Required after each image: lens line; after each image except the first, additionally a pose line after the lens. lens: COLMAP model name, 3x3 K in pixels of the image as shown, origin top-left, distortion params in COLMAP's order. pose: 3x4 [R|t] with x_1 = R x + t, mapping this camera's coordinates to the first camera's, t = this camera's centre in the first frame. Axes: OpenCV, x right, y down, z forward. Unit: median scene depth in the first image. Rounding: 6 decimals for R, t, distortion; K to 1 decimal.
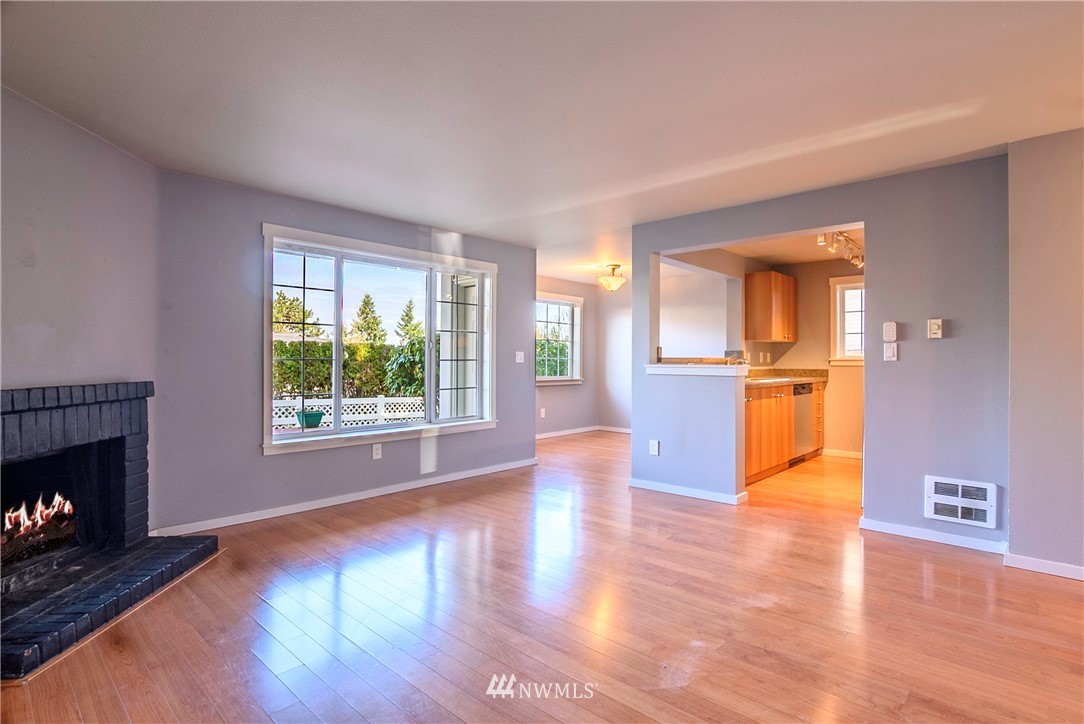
lens RADIAL K [[539.6, 0, 542.9], [0, 539.6, 355.0], [0, 0, 1]] dist [-0.026966, 0.010755]
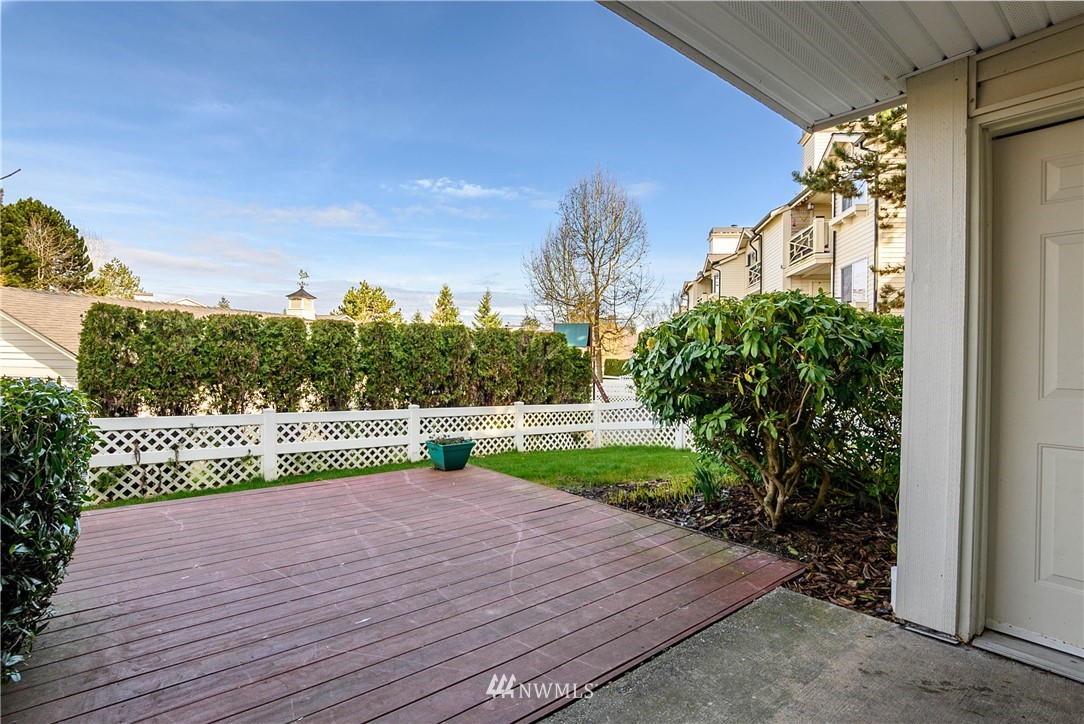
lens RADIAL K [[539.6, 0, 542.9], [0, 539.6, 355.0], [0, 0, 1]] dist [-0.026966, 0.010755]
pose [[0.991722, 0.010844, -0.127944, -0.197371], [-0.009194, 0.999867, 0.013482, 0.003766], [0.128073, -0.012194, 0.991690, 0.332028]]
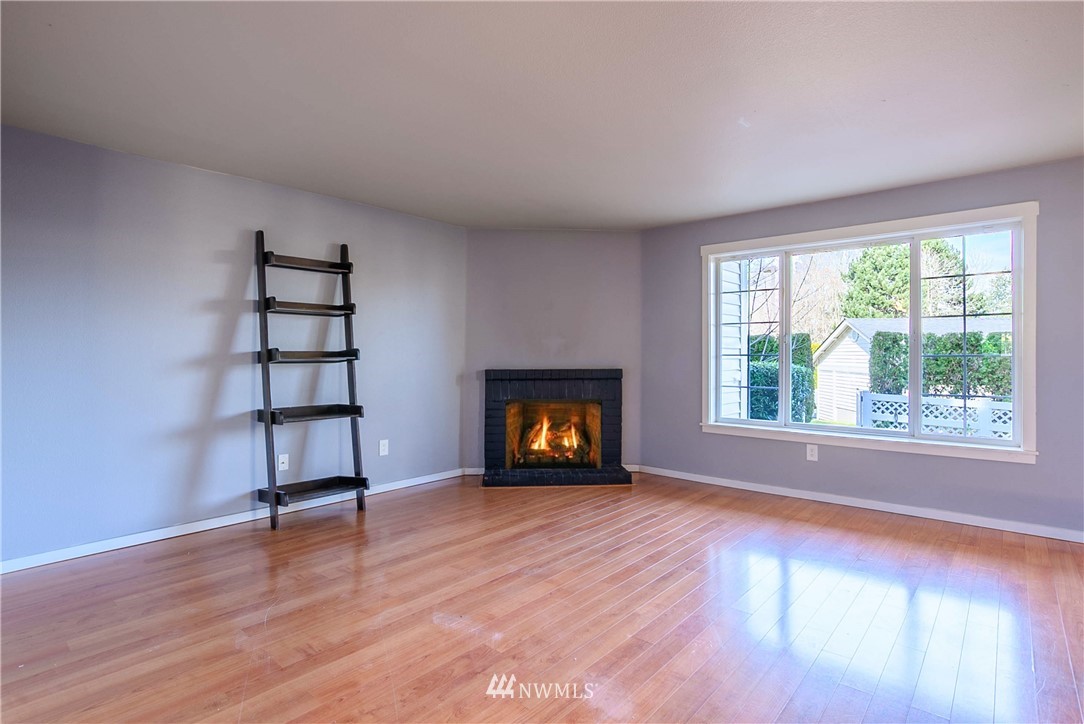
lens RADIAL K [[539.6, 0, 542.9], [0, 539.6, 355.0], [0, 0, 1]] dist [-0.026966, 0.010755]
pose [[0.026087, -0.001266, -0.999659, 0.217274], [0.009209, 0.999957, -0.001026, 0.001967], [0.999617, -0.009179, 0.026098, 0.177674]]
